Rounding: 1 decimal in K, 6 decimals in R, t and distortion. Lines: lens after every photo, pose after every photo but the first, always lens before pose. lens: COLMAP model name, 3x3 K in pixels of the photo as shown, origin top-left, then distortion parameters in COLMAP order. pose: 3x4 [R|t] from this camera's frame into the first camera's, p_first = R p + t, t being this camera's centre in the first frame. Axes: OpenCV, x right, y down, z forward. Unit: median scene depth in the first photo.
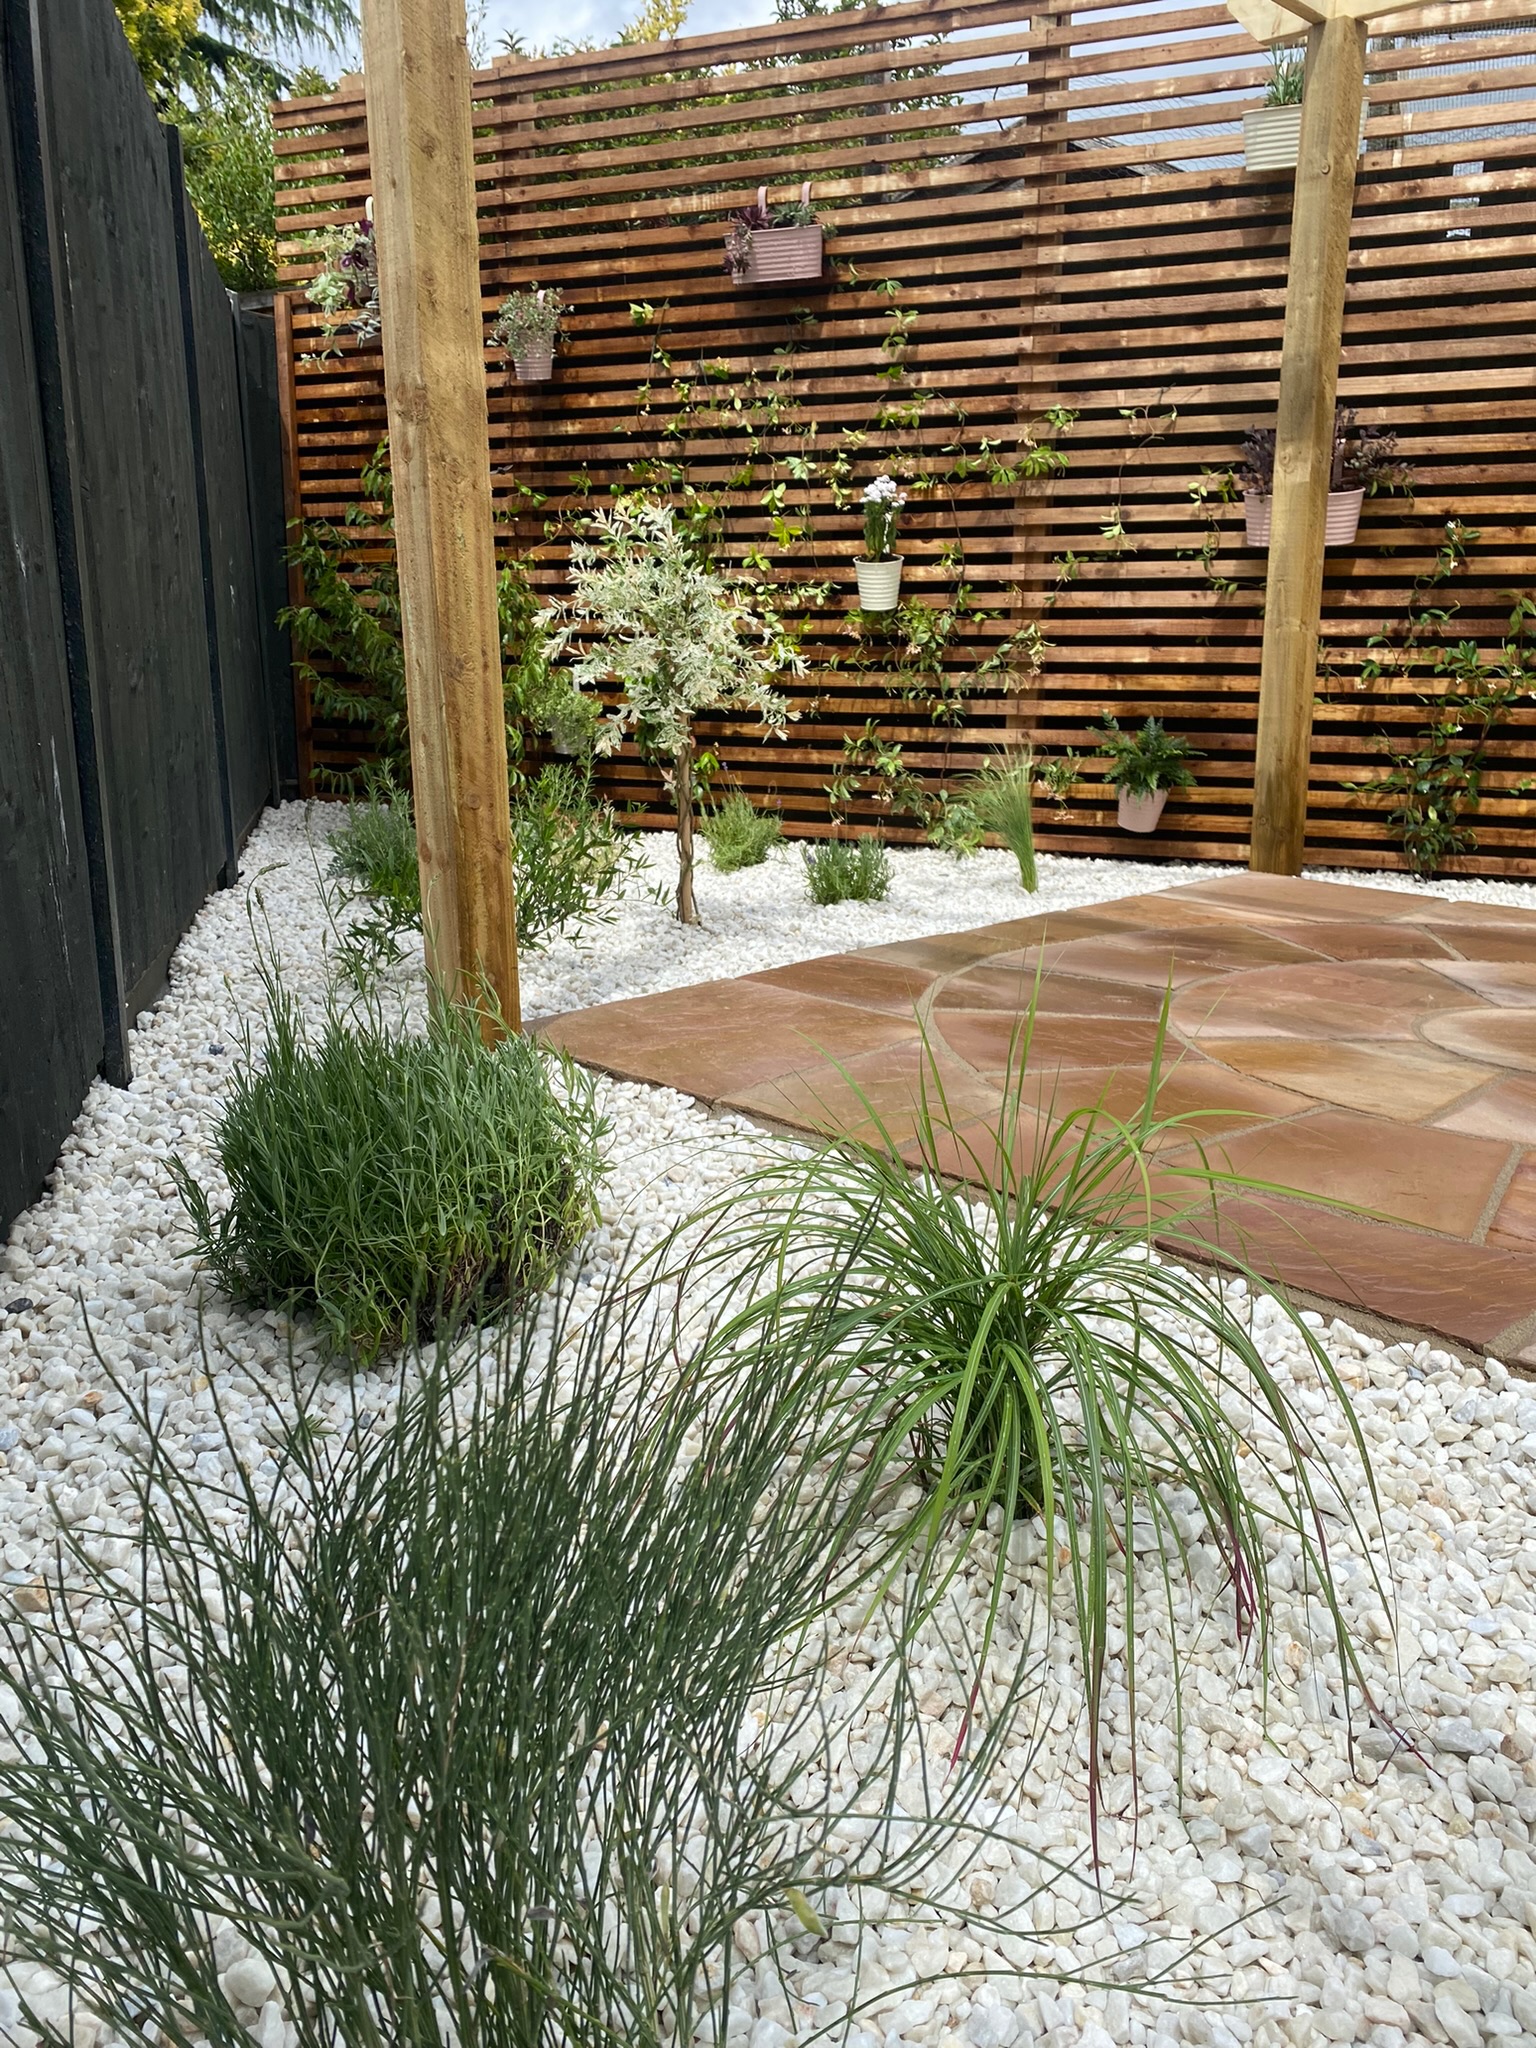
lens RADIAL K [[1542.9, 0, 768.0], [0, 1542.9, 1024.0], [0, 0, 1]] dist [0.007345, 0.004492]
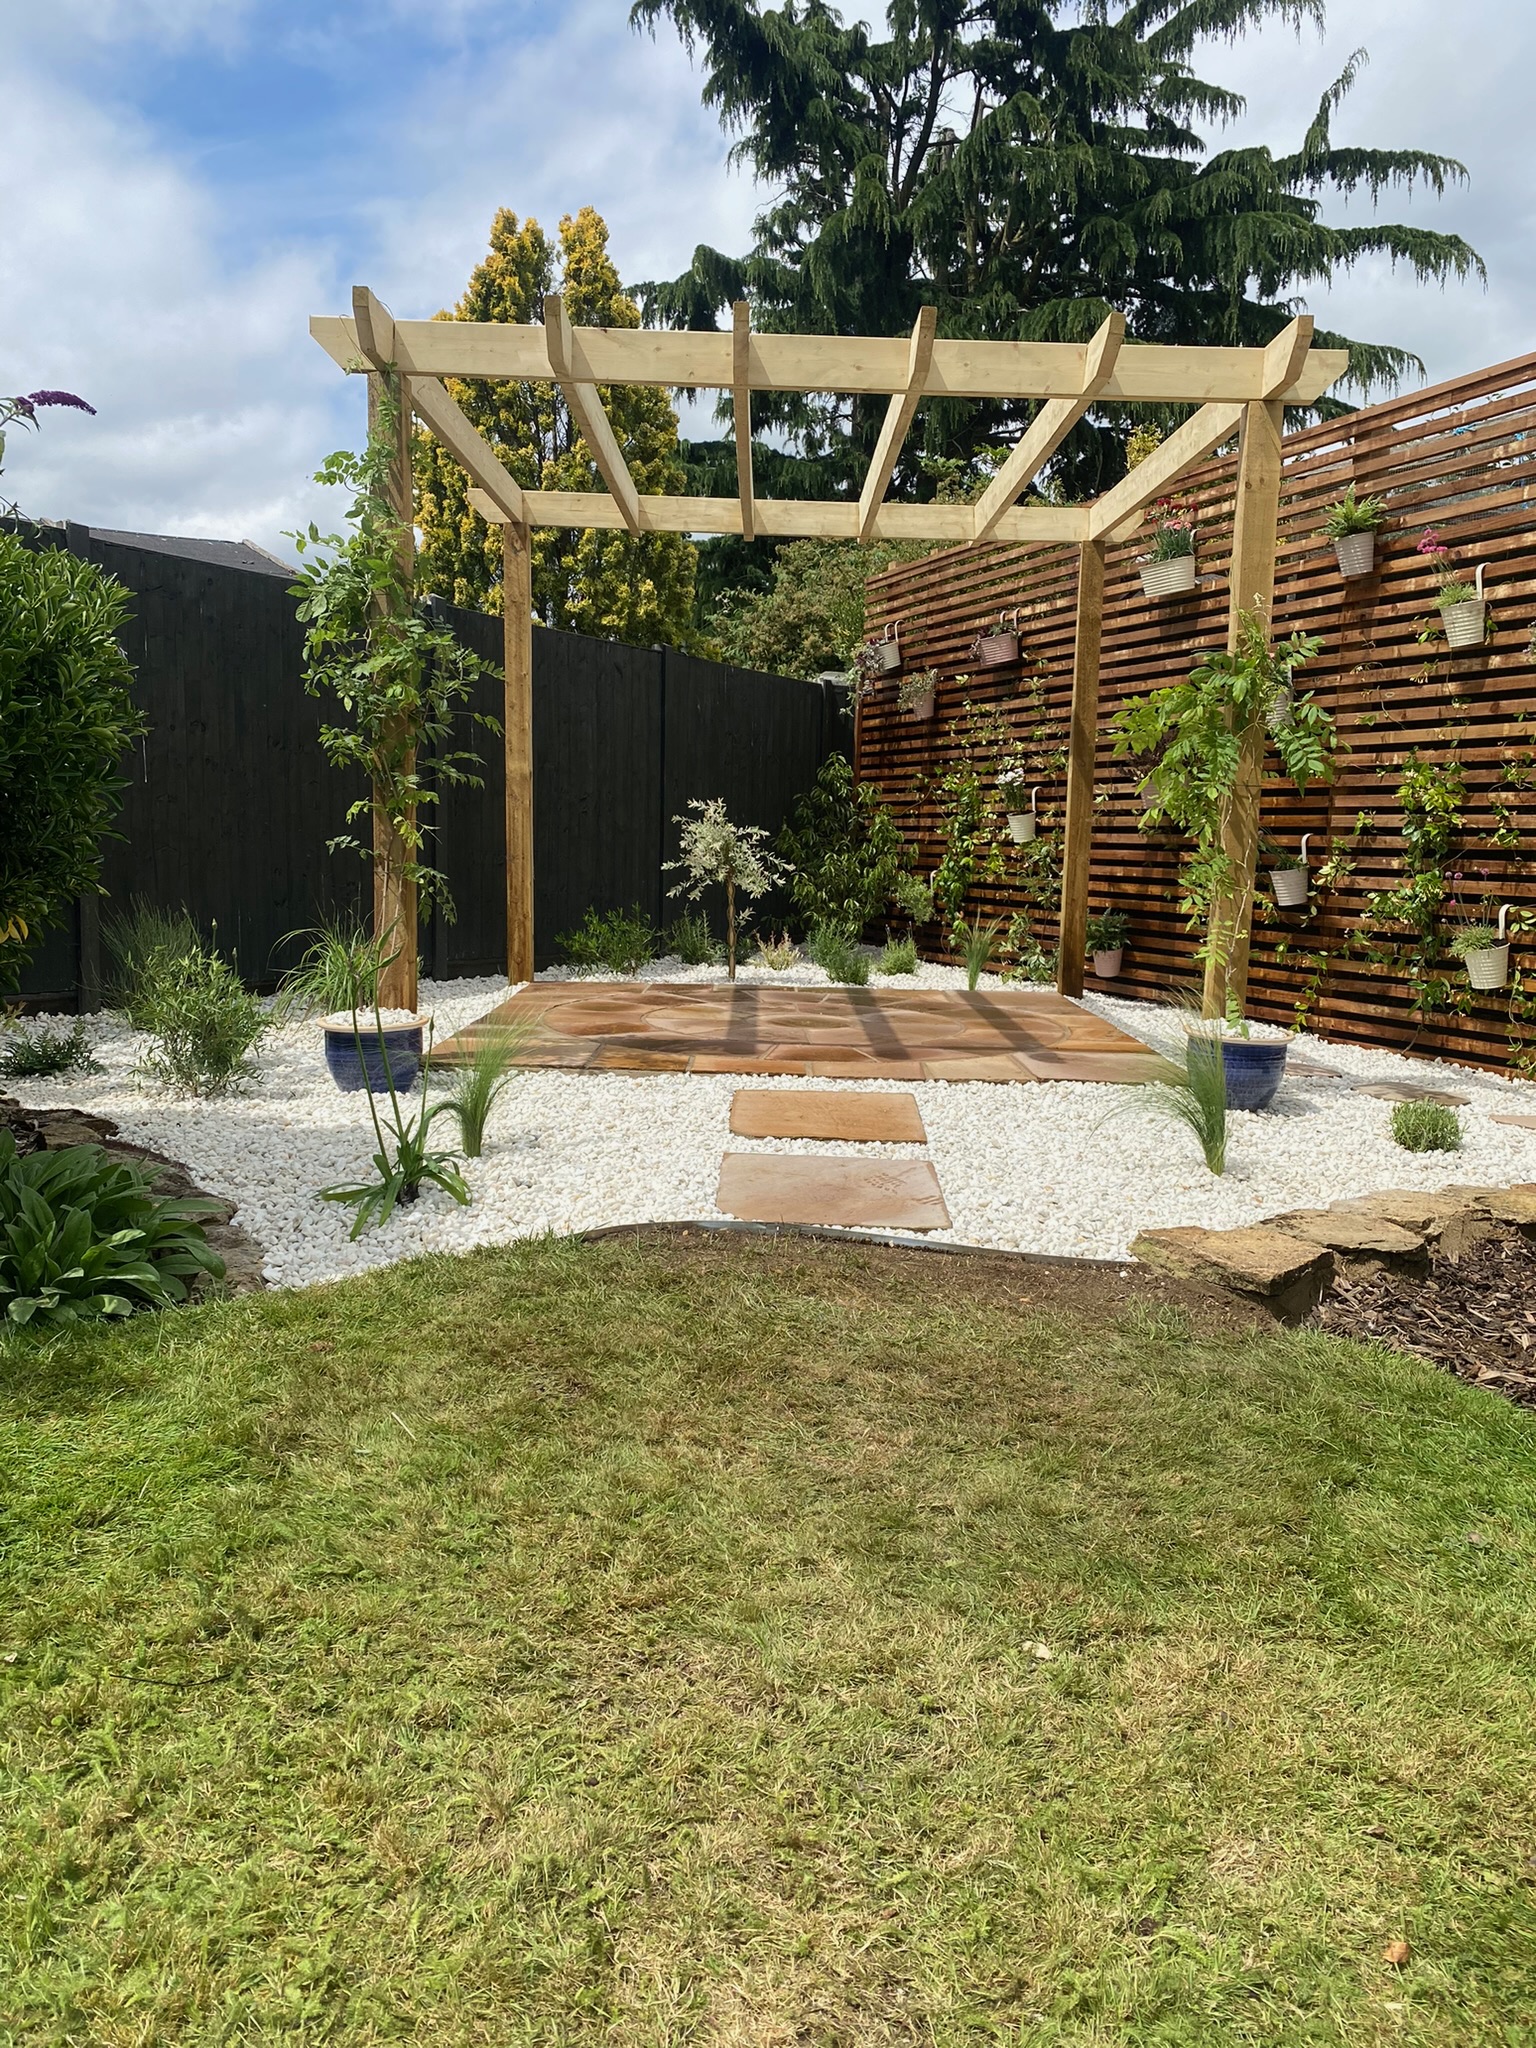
lens RADIAL K [[1542.9, 0, 768.0], [0, 1542.9, 1024.0], [0, 0, 1]] dist [0.007345, 0.004492]
pose [[0.719140, 0.089992, -0.689014, 1.089283], [-0.188219, 0.979736, -0.068485, 0.098719], [0.668889, 0.178936, 0.721505, -0.387837]]
